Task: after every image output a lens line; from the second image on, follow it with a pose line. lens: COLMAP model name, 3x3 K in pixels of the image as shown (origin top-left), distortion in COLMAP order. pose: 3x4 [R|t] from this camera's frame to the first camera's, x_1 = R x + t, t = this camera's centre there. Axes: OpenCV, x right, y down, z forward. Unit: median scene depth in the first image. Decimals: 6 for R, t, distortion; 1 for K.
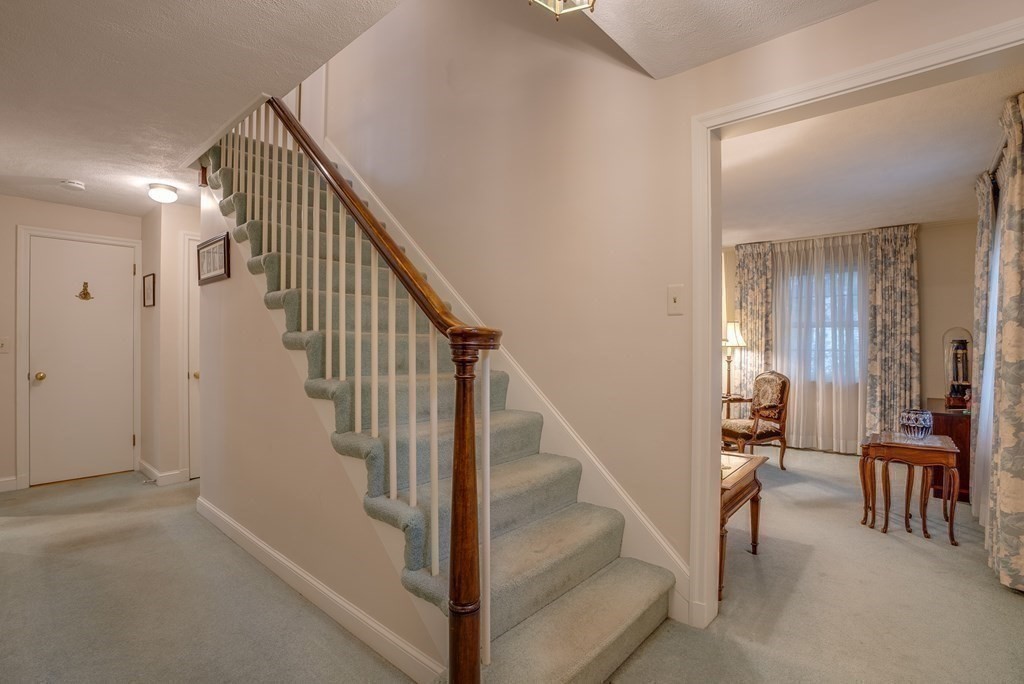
lens RADIAL K [[479.5, 0, 513.3], [0, 479.5, 346.9], [0, 0, 1]] dist [-0.001077, -0.000255]
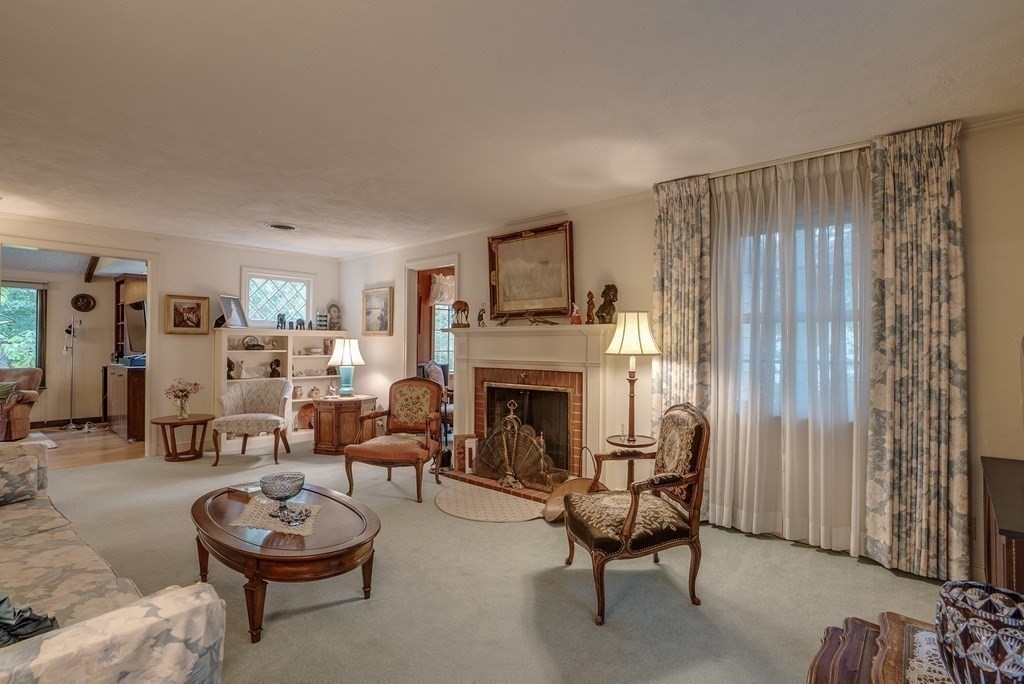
lens RADIAL K [[517.2, 0, 510.4], [0, 517.2, 347.4], [0, 0, 1]] dist [-0.013653, 0.000262]
pose [[0.999991, 0.004071, -0.000902, 0.342809], [-0.004076, 0.999975, -0.005811, -0.005929], [0.000878, 0.005815, 0.999983, 0.429591]]
